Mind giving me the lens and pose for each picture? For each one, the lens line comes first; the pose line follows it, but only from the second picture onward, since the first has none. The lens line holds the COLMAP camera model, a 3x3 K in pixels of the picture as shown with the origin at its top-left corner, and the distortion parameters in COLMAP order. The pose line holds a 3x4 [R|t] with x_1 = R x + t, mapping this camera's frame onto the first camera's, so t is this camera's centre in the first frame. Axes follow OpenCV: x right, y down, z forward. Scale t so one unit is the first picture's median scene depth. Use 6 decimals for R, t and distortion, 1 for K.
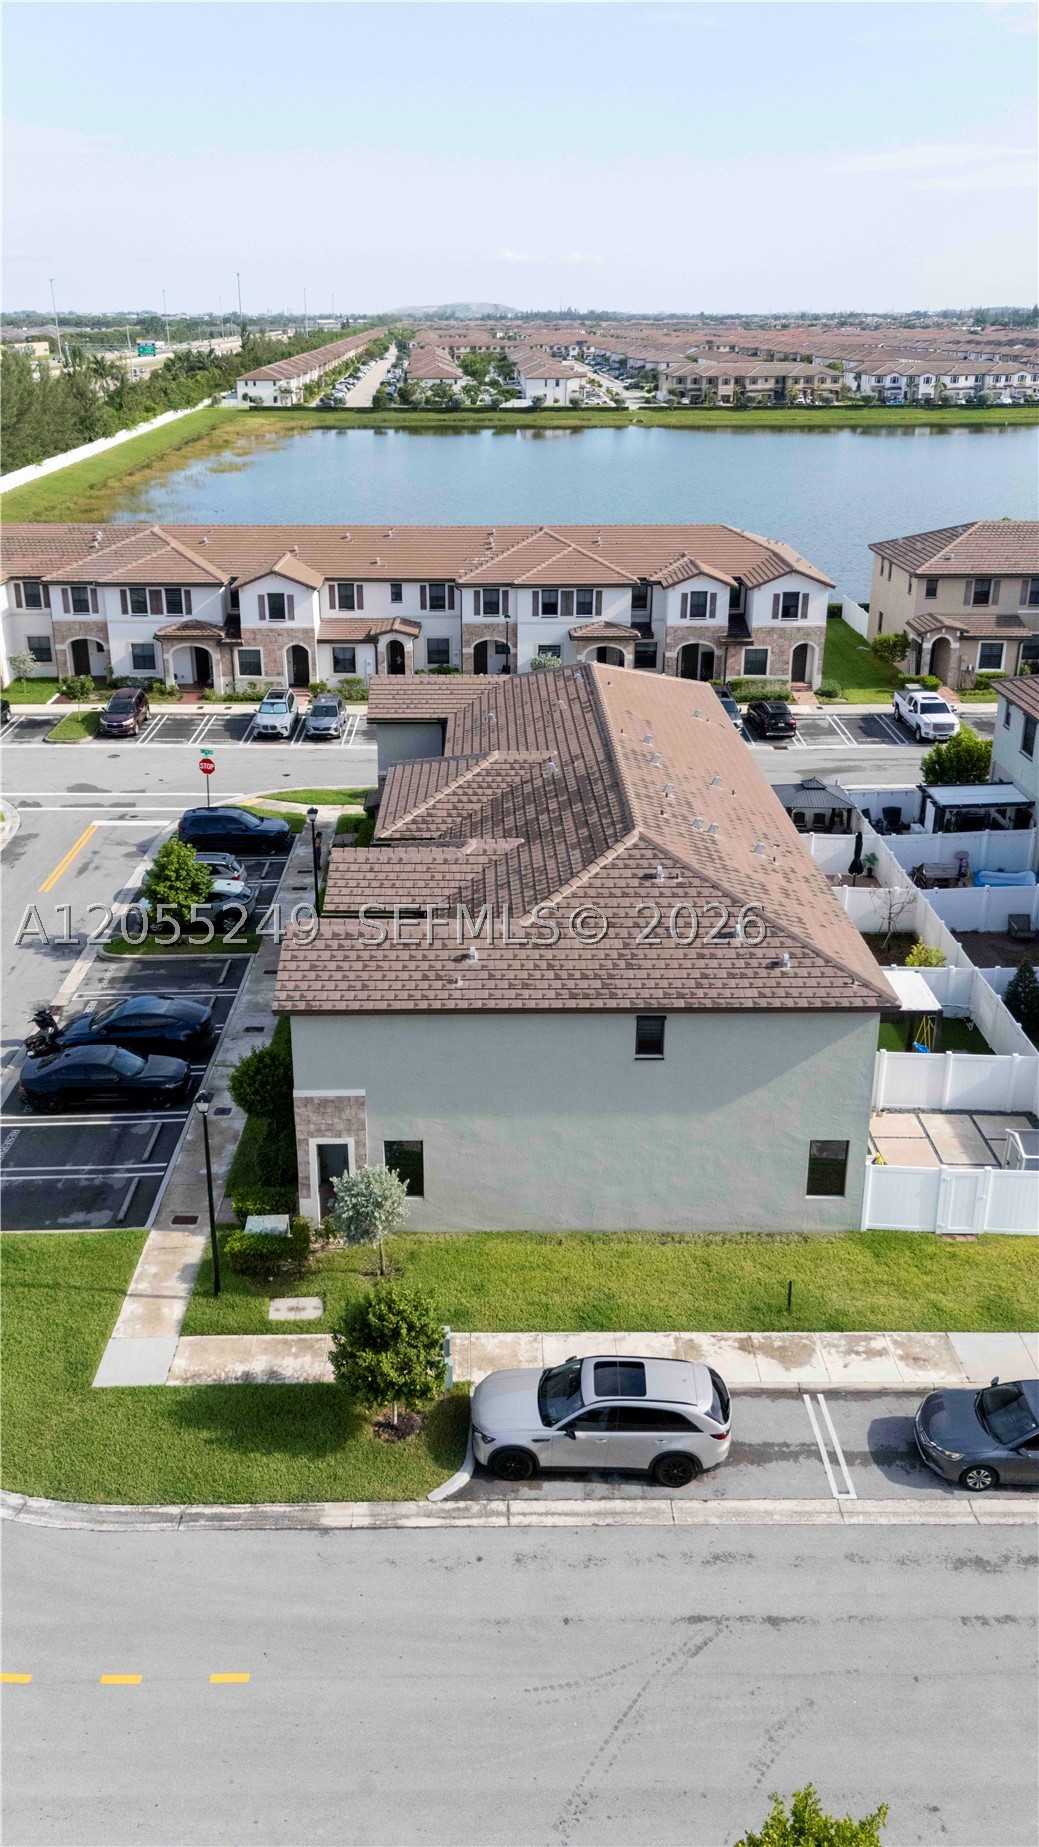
lens RADIAL K [[1369.1, 0, 519.5], [0, 1369.1, 923.5], [0, 0, 1]] dist [0.011206, 0.001079]
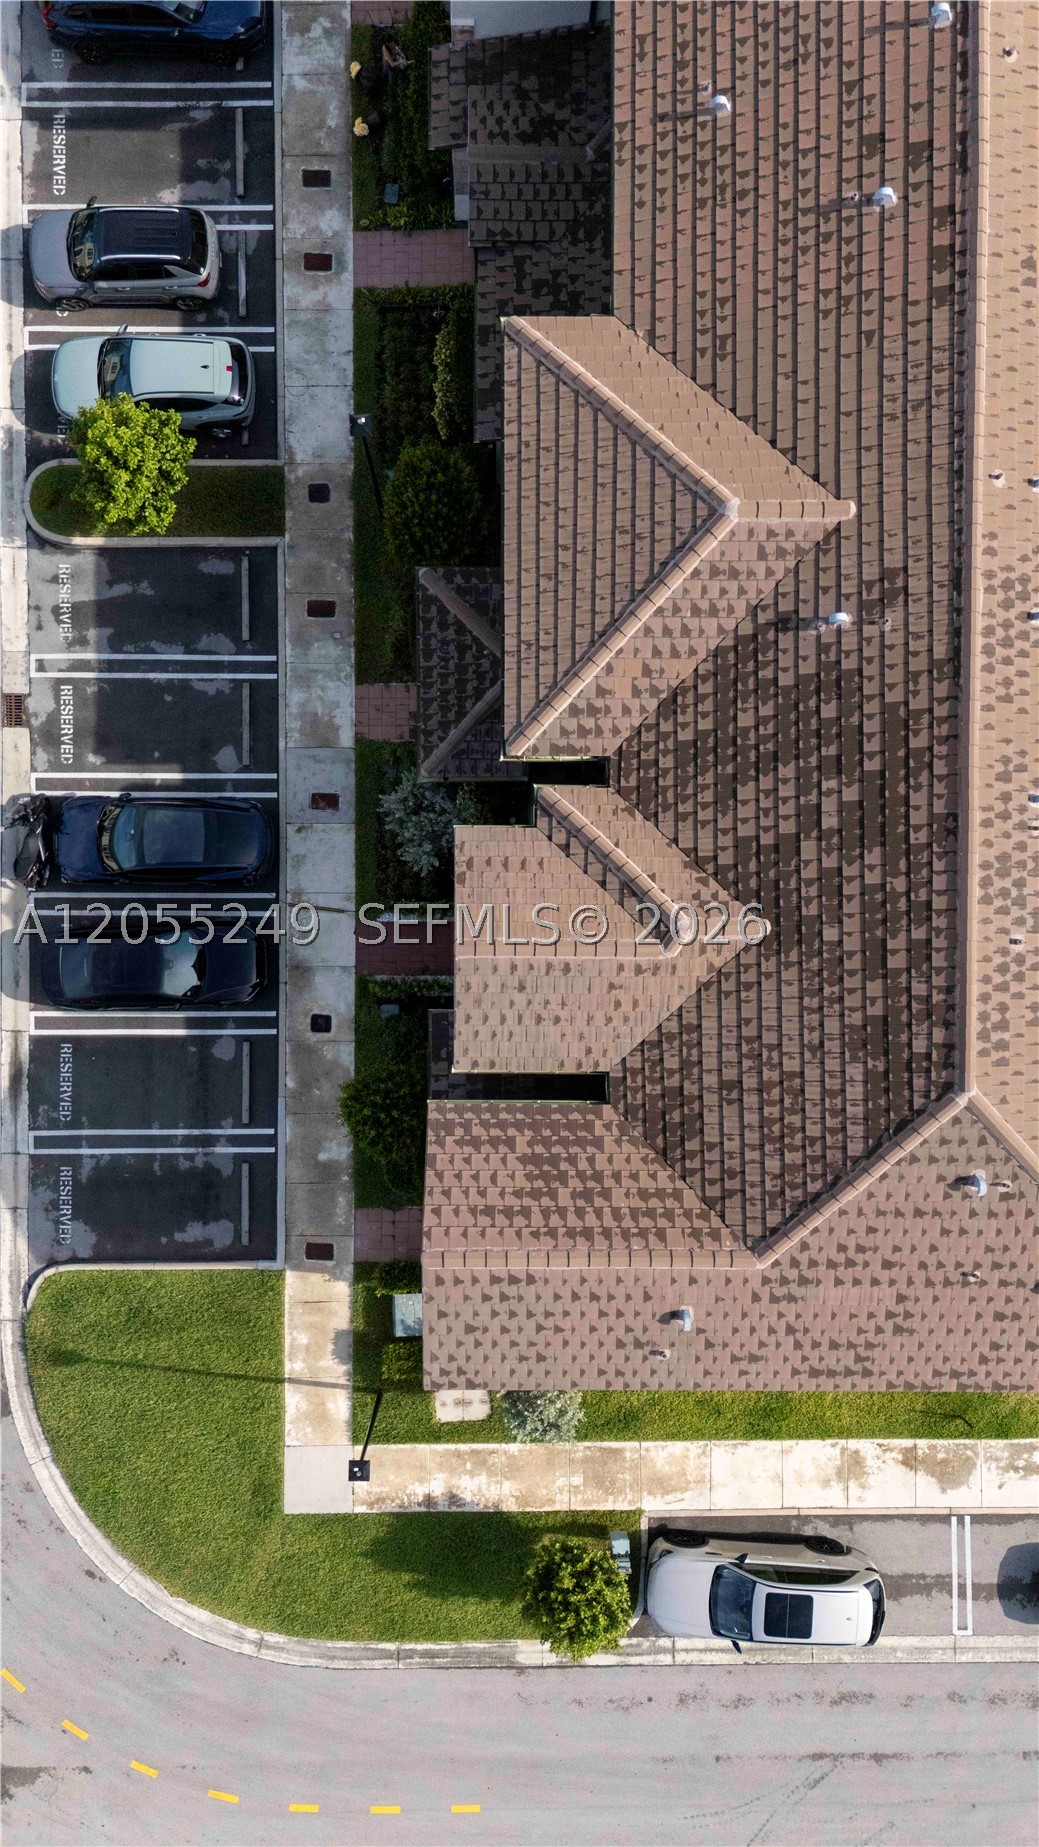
lens RADIAL K [[1298.4, 0, 519.5], [0, 1298.4, 923.5], [0, 0, 1]] dist [0.073762, -0.062249]
pose [[0.999750, 0.019268, 0.011332, -0.162986], [-0.017860, 0.383680, 0.923294, -0.844175], [0.013443, -0.923265, 0.383928, 1.118943]]
